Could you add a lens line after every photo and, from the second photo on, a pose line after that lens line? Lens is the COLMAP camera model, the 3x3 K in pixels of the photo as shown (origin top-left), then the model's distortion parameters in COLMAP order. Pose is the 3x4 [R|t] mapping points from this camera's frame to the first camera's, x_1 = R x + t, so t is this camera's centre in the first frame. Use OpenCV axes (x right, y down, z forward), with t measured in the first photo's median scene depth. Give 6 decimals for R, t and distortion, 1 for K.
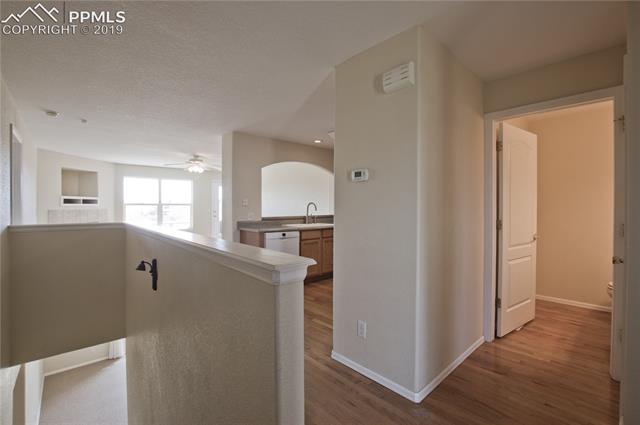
lens RADIAL K [[280.2, 0, 320.9], [0, 280.2, 212.1], [0, 0, 1]] dist [-0.004623, -0.000485]
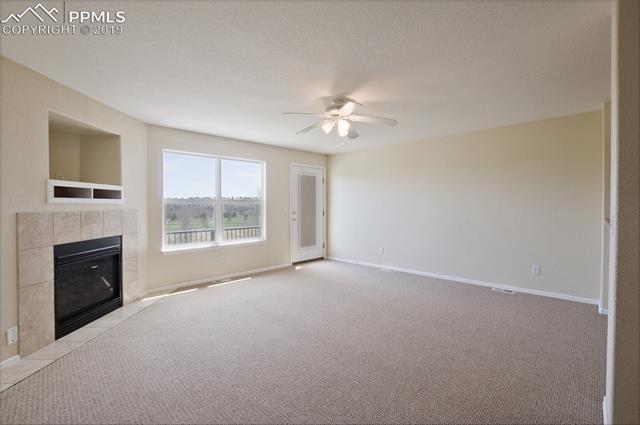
lens RADIAL K [[280.2, 0, 320.5], [0, 280.2, 210.2], [0, 0, 1]] dist [-0.004623, -0.000485]
pose [[0.998582, 0.005447, 0.052964, -0.549585], [-0.005616, 0.999980, 0.003035, -0.014767], [-0.052946, -0.003328, 0.998592, 0.563995]]
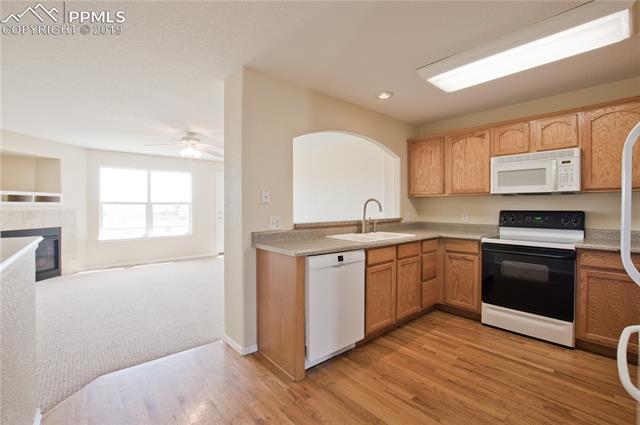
lens RADIAL K [[280.2, 0, 318.5], [0, 280.2, 210.4], [0, 0, 1]] dist [-0.004623, -0.000485]
pose [[0.999212, -0.000519, -0.039693, -0.109630], [0.000249, 0.999977, -0.006818, -0.003307], [0.039696, 0.006803, 0.999189, 0.346602]]
